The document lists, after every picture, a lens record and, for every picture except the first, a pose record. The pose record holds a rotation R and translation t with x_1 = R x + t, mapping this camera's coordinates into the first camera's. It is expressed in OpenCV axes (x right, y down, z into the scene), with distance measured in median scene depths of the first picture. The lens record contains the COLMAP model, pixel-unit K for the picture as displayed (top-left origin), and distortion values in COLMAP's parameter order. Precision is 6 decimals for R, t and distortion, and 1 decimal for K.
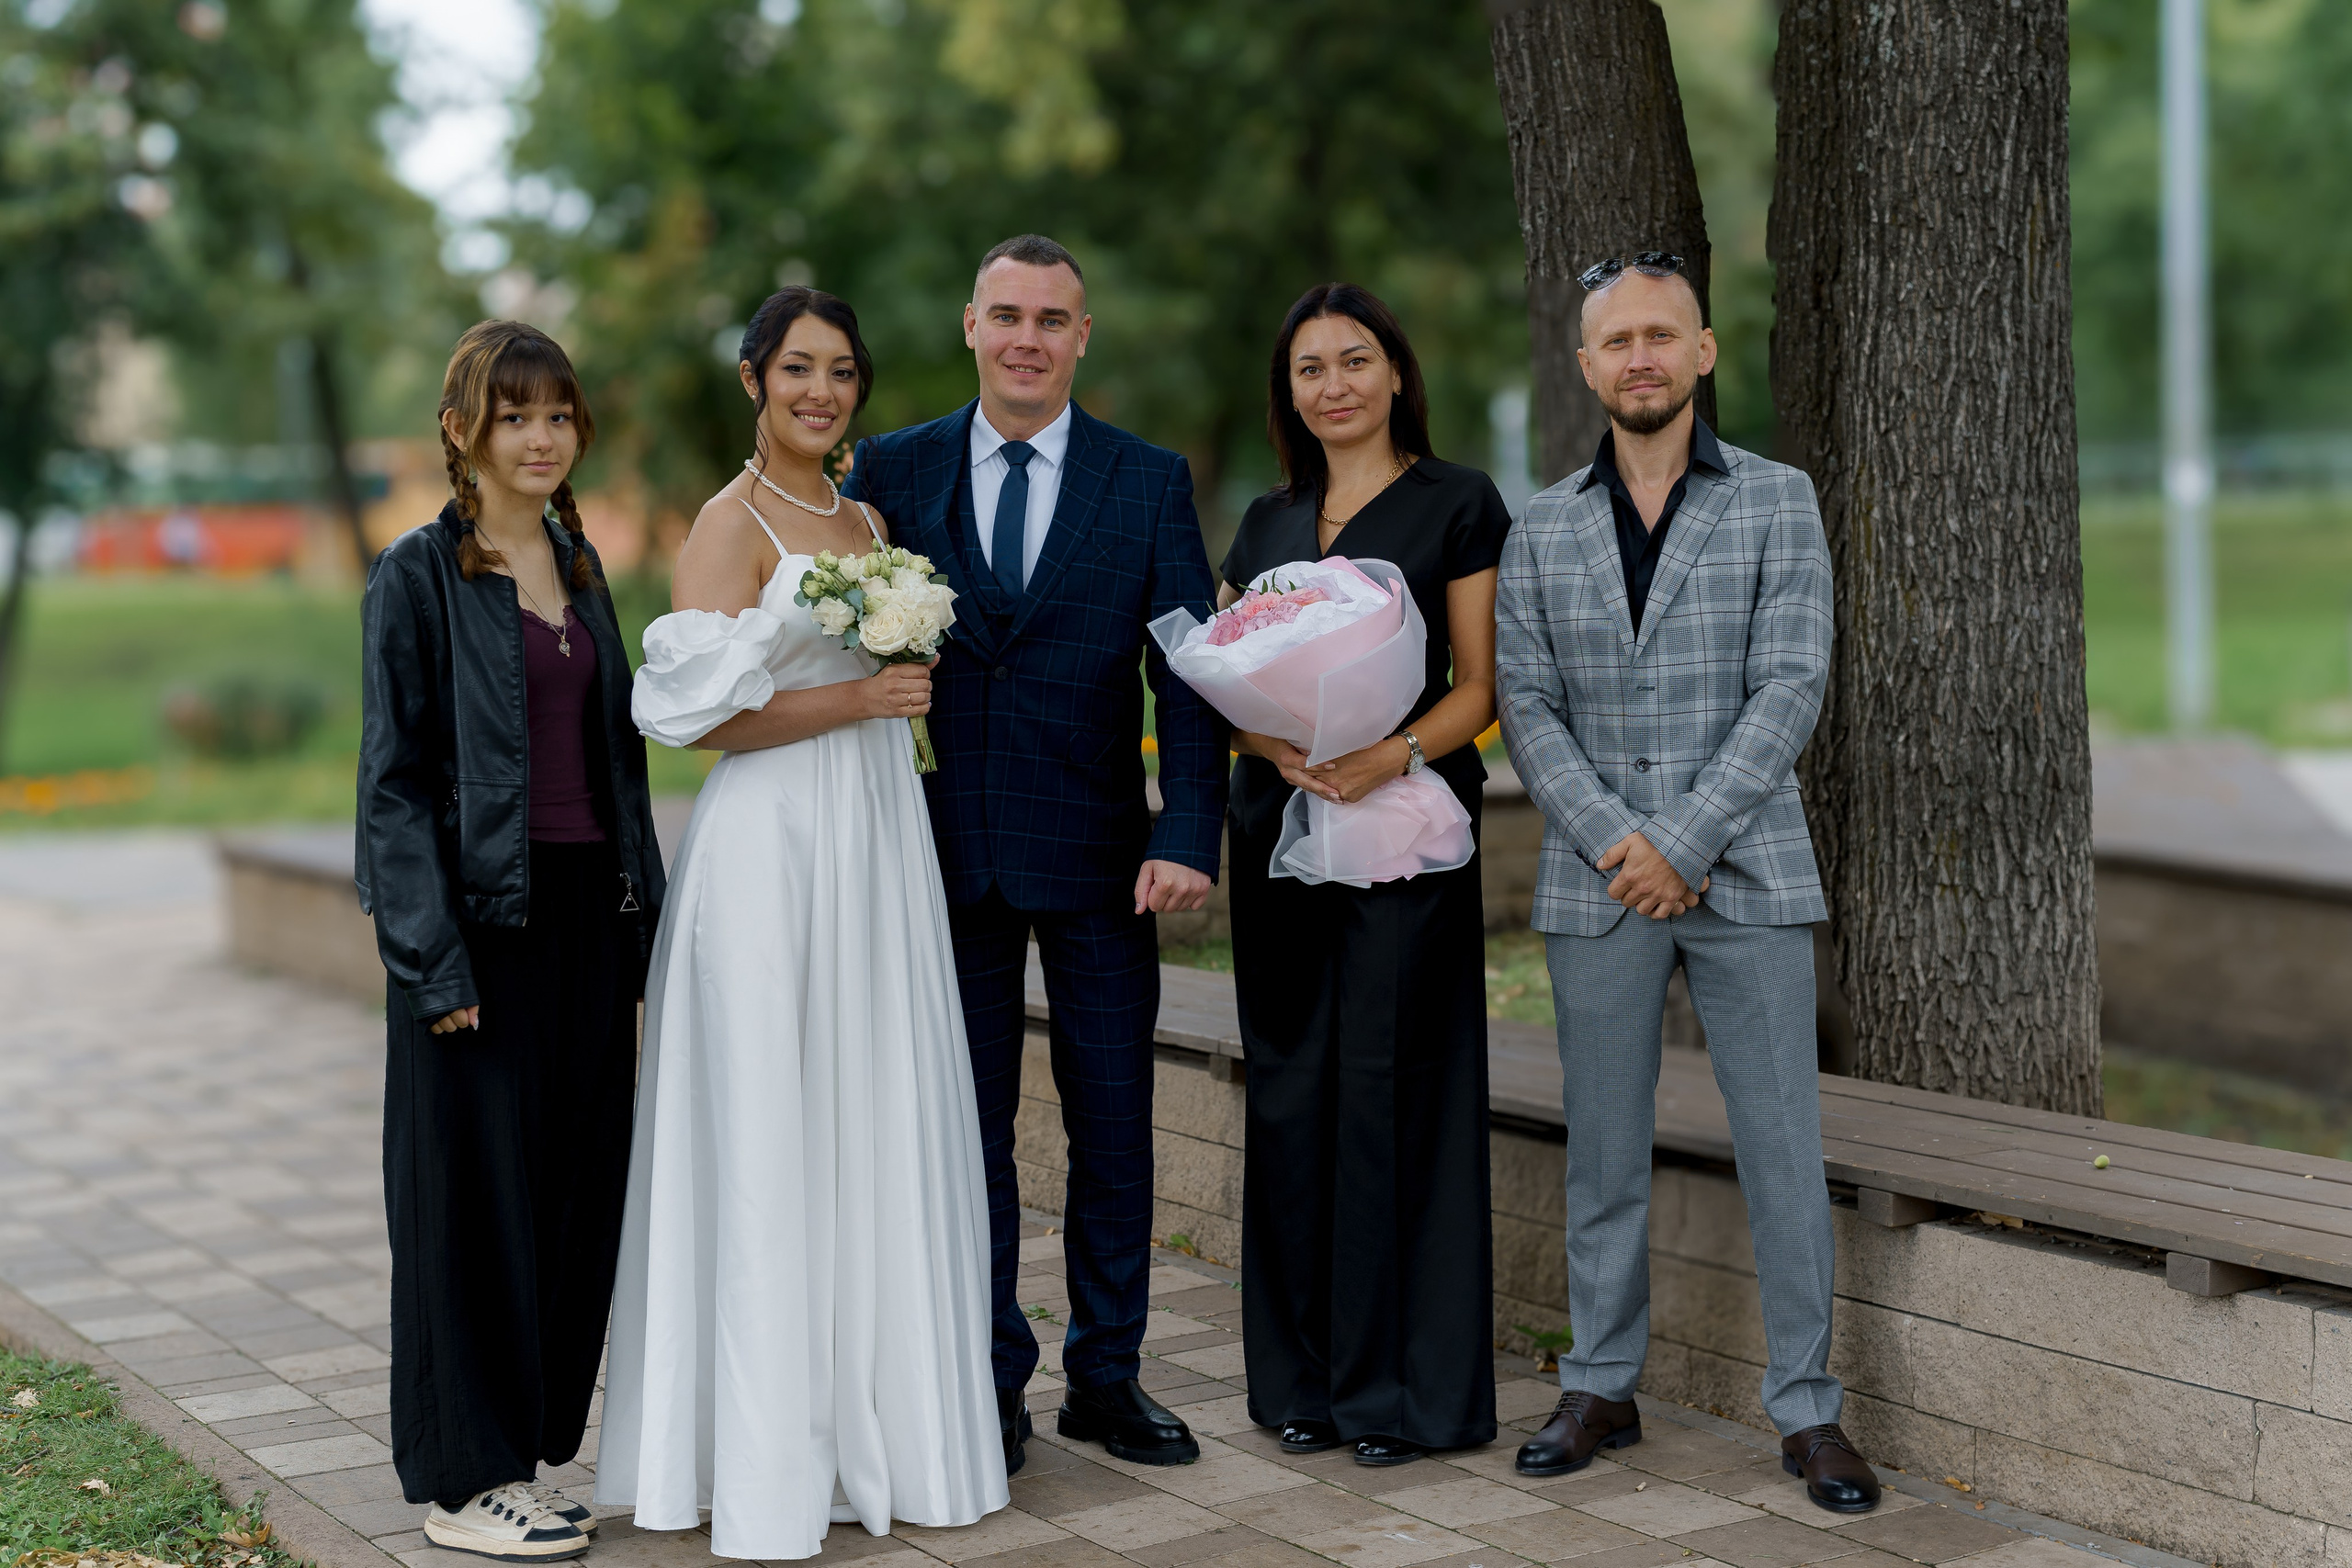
lens RADIAL K [[3486.1, 0, 1115.9], [0, 3486.1, 746.5], [0, 0, 1]] dist [-0.000594, 0.000000]
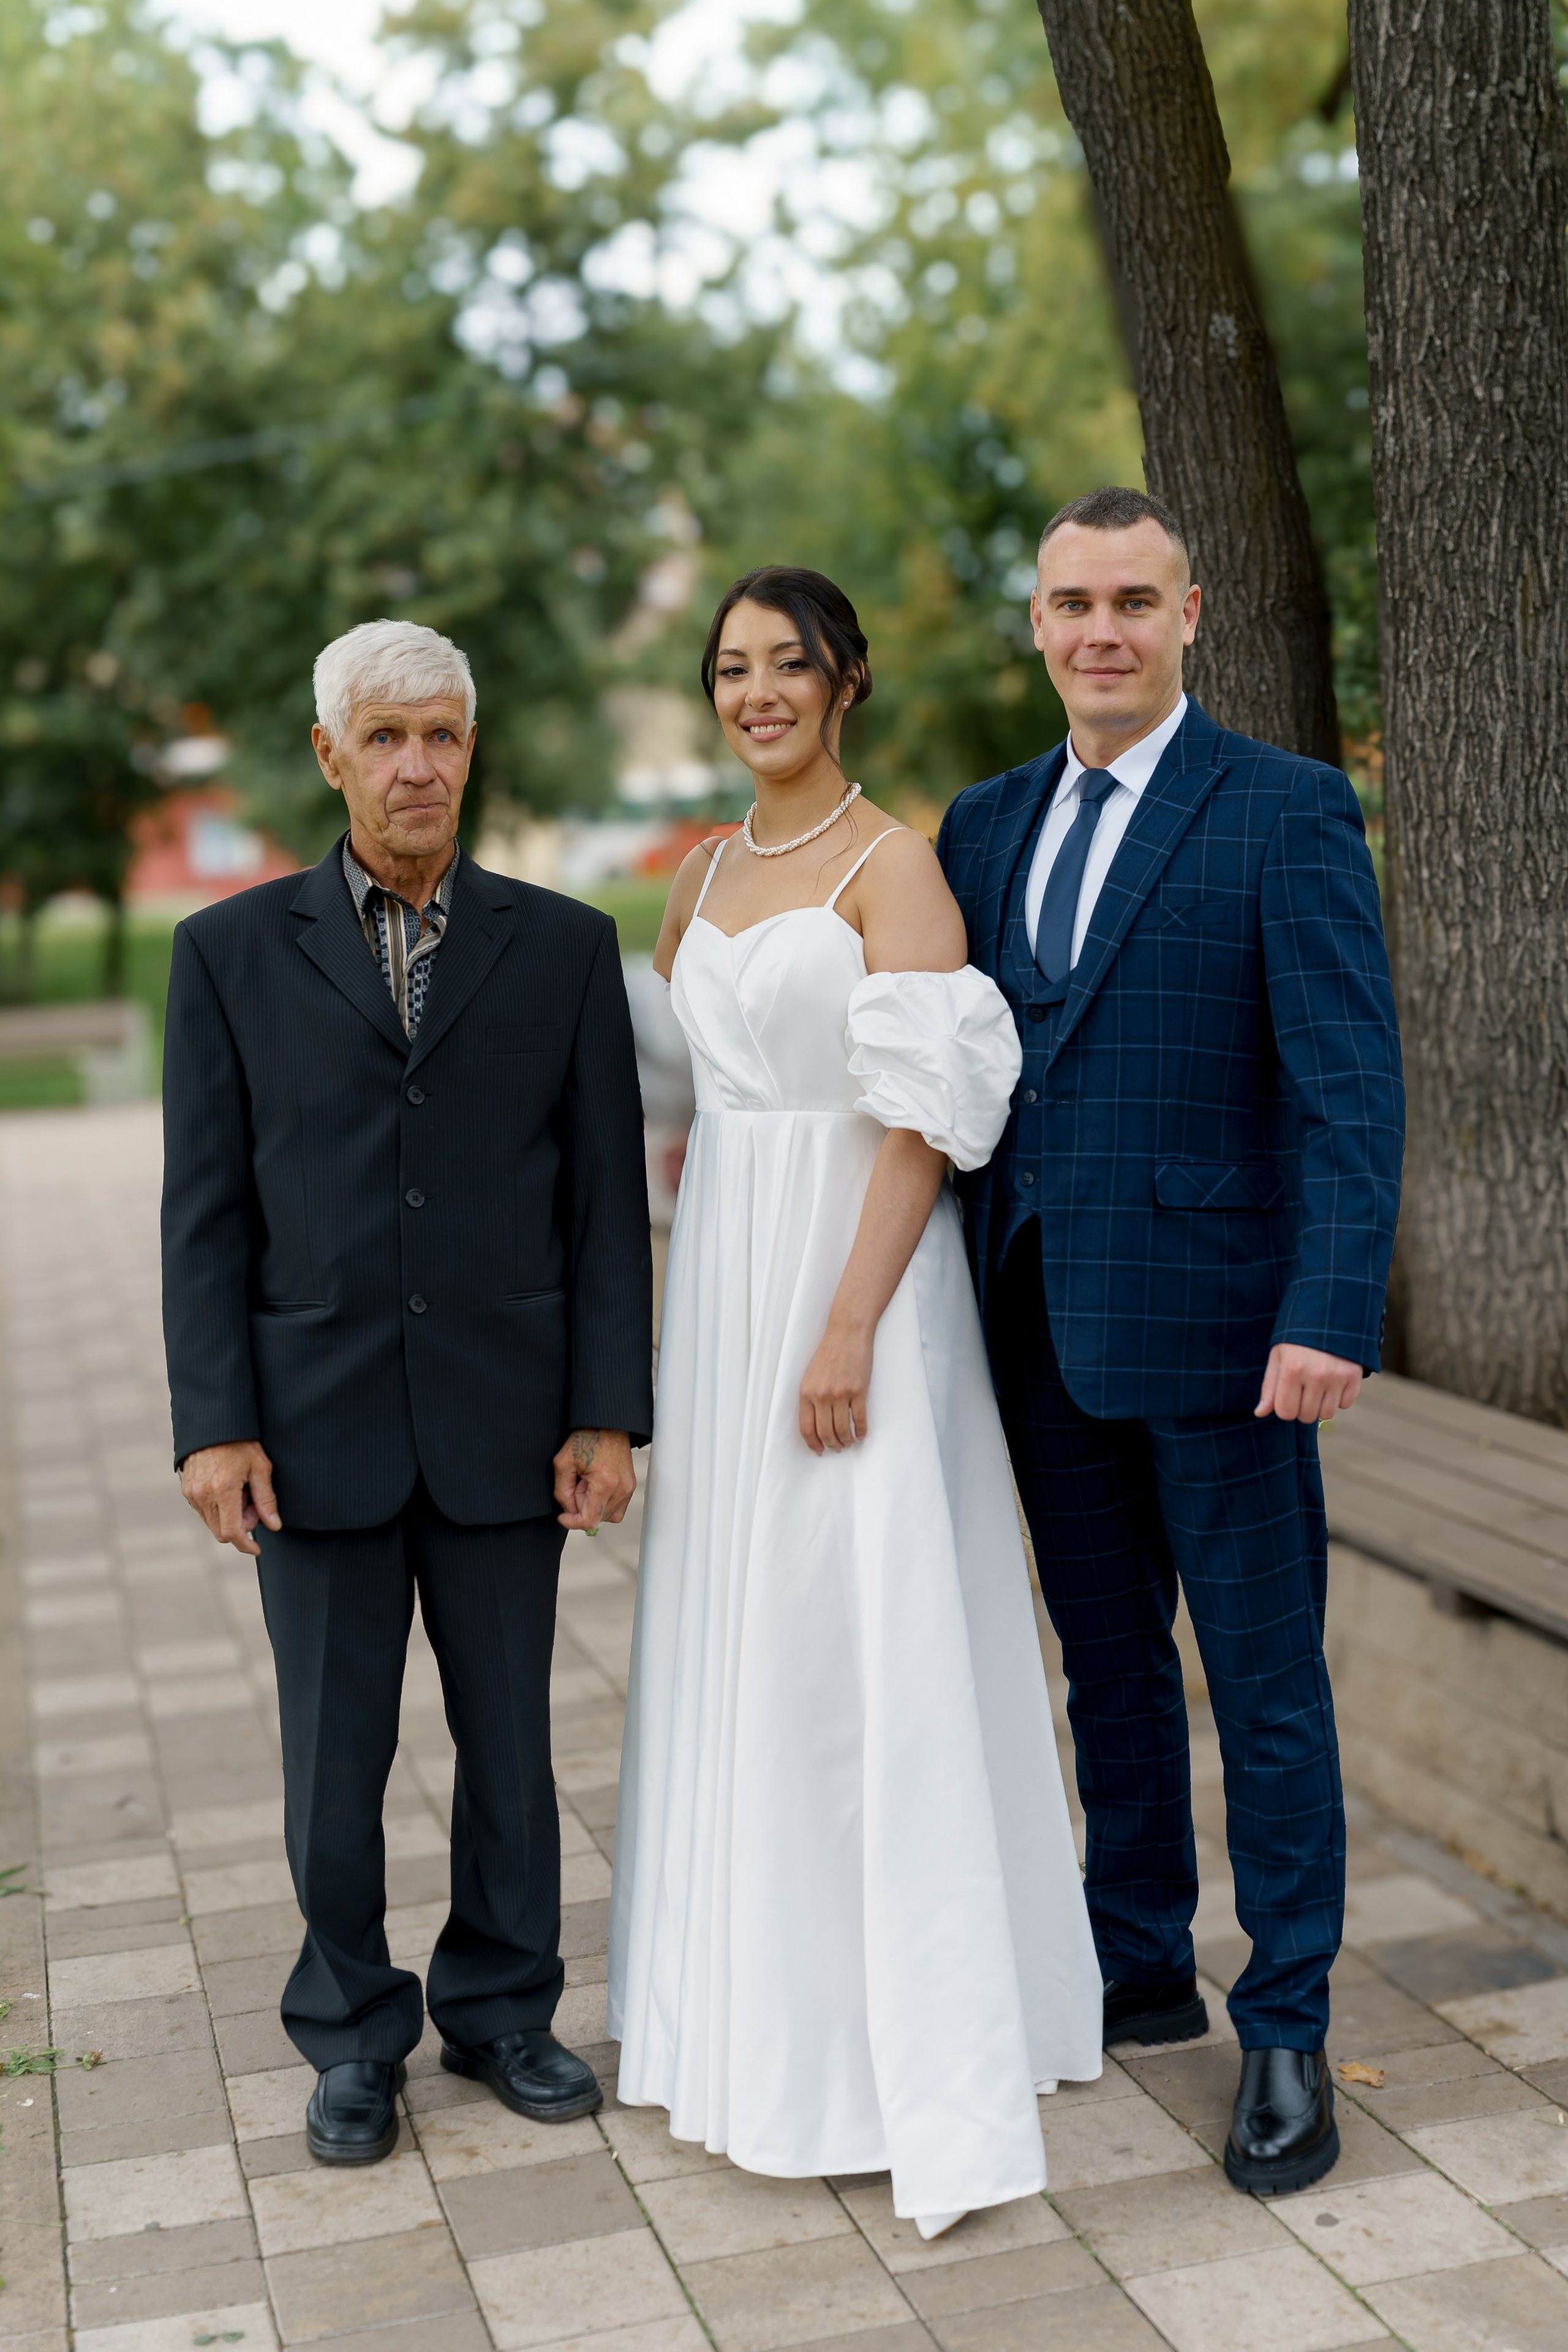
lens RADIAL K [[2998.7, 0, 735.1], [0, 2998.7, 1132.2], [0, 0, 1]] dist [0.019669, 0.000000]
pose [[0.952342, -0.003429, -0.305013, 0.314635], [0.016565, 0.999043, 0.040491, -0.017611], [0.304582, -0.043614, 0.951487, -0.017465]]
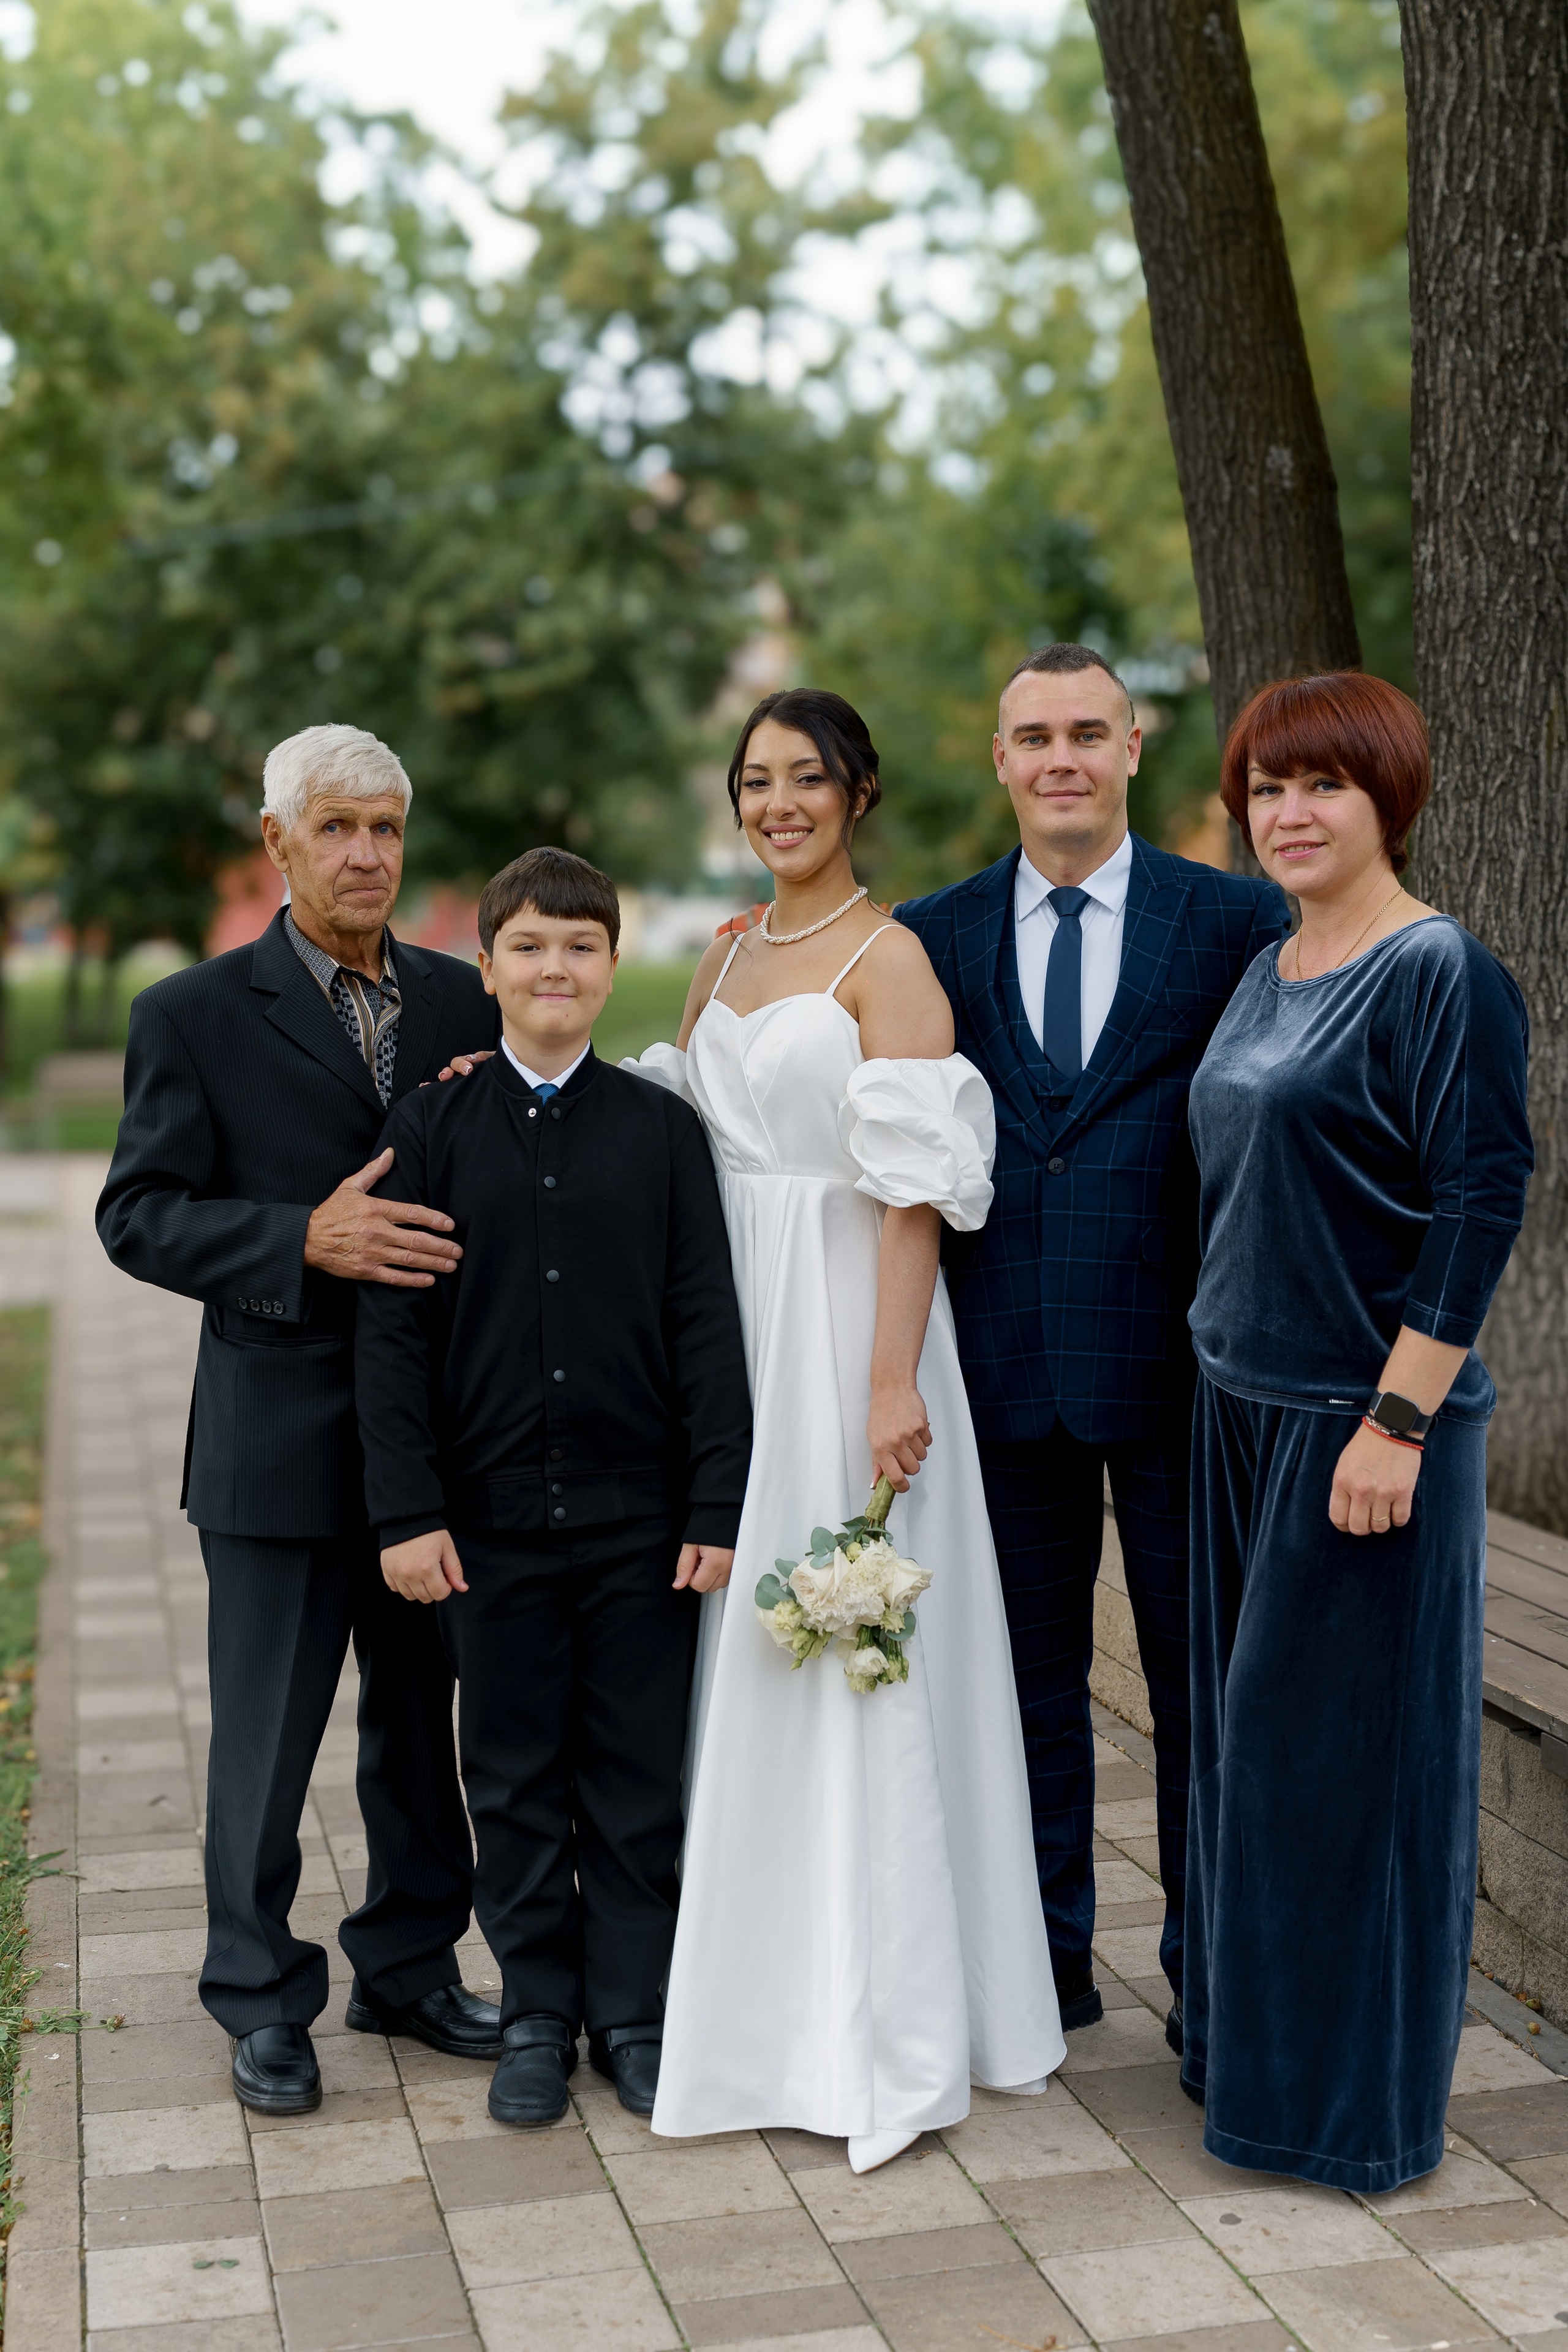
lens RADIAL K [[3018.7, 0, 729.3], [0, 3018.7, 1163.2], [0, 0, 1]] dist [0.002024, 0.000000]
pose [[0.943260, 0.039772, -0.329664, 0.342654], [-0.033712, 0.999141, 0.024081, -0.016313], [0.330339, -0.011601, 0.943791, -0.064839]]
